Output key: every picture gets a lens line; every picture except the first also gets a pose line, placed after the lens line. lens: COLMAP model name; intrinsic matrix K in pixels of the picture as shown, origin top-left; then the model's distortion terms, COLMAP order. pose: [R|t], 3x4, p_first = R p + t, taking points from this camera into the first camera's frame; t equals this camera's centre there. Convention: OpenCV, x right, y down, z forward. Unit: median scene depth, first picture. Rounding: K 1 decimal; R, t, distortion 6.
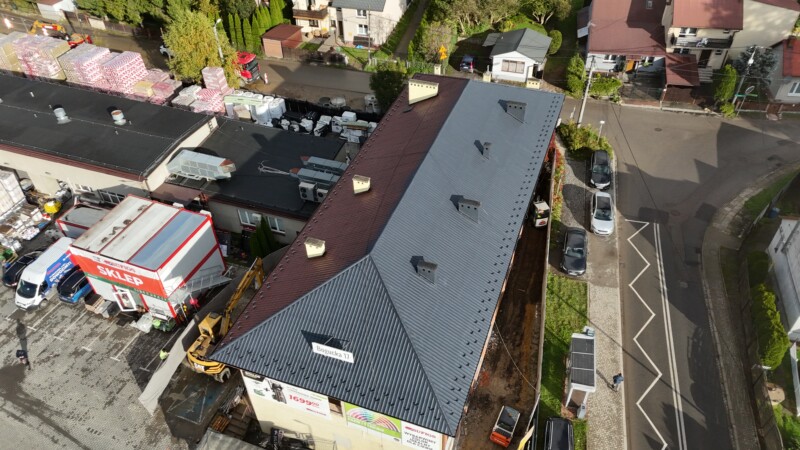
lens RADIAL K [[587.7, 0, 399.1], [0, 587.7, 229.5], [0, 0, 1]] dist [0.075261, -0.072756]
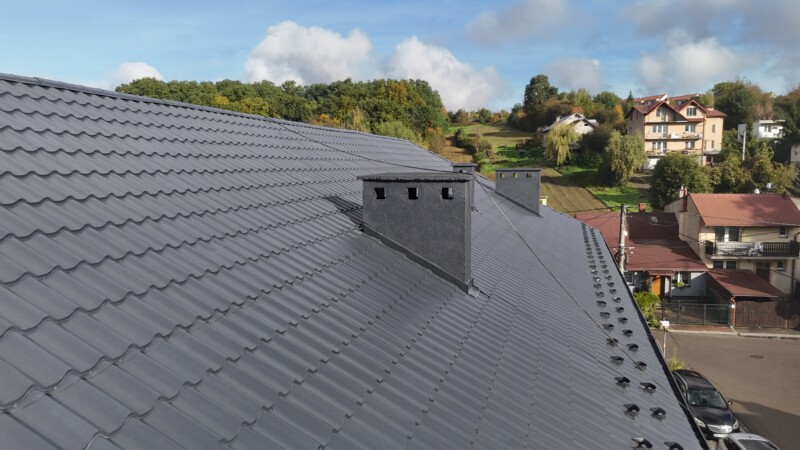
lens RADIAL K [[587.7, 0, 399.1], [0, 587.7, 229.5], [0, 0, 1]] dist [0.075261, -0.072756]
pose [[0.996519, 0.007750, 0.083009, 0.072020], [0.043135, 0.804118, -0.592903, 0.061264], [-0.071344, 0.594420, 0.800984, 0.618219]]
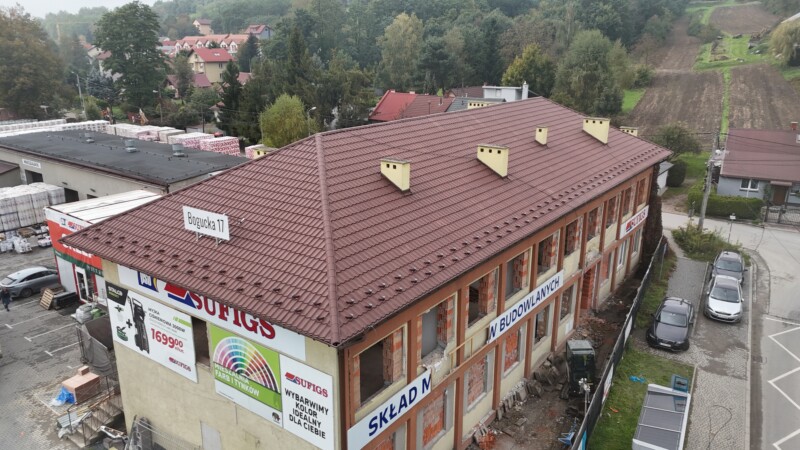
lens RADIAL K [[587.7, 0, 399.1], [0, 587.7, 229.5], [0, 0, 1]] dist [0.075261, -0.072756]
pose [[0.960243, 0.107040, -0.257827, 0.148049], [-0.205940, 0.895138, -0.395369, 0.250894], [0.188471, 0.432747, 0.881594, 0.288500]]
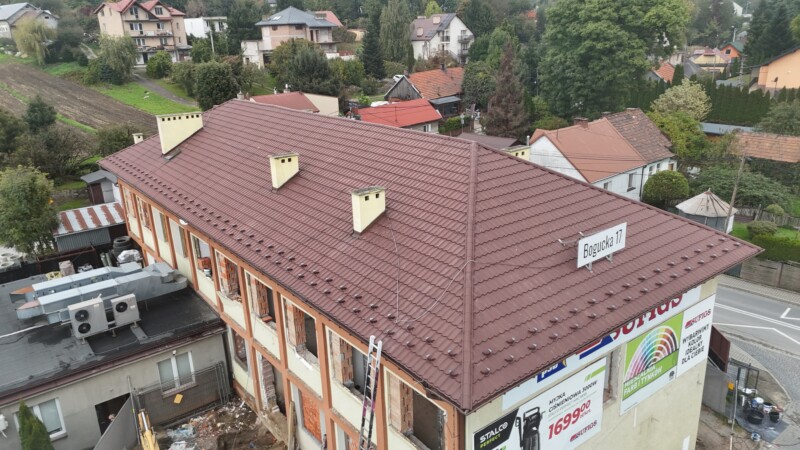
lens RADIAL K [[587.7, 0, 399.1], [0, 587.7, 229.5], [0, 0, 1]] dist [0.075261, -0.072756]
pose [[0.526382, -0.269236, 0.806495, -0.390063], [0.590340, 0.798367, -0.118779, 0.089788], [-0.611899, 0.538629, 0.579187, 0.467672]]
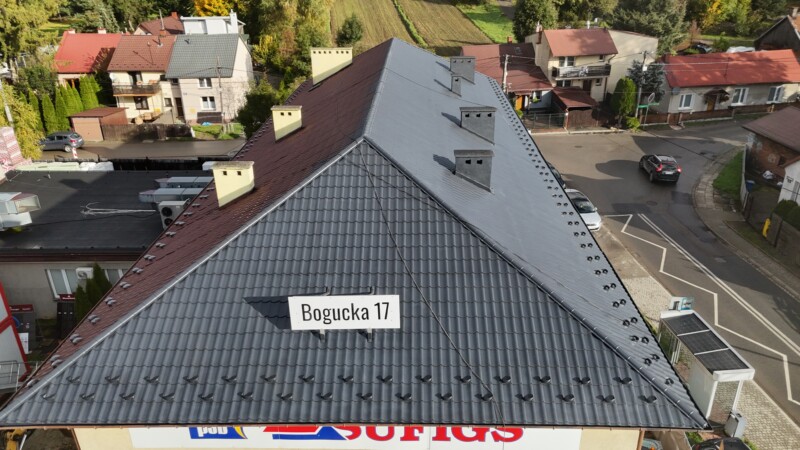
lens RADIAL K [[587.7, 0, 399.1], [0, 587.7, 229.5], [0, 0, 1]] dist [0.075261, -0.072756]
pose [[0.947103, -0.128606, 0.294034, -0.111469], [0.213386, 0.936688, -0.277636, 0.163269], [-0.239713, 0.325692, 0.914583, 0.360386]]
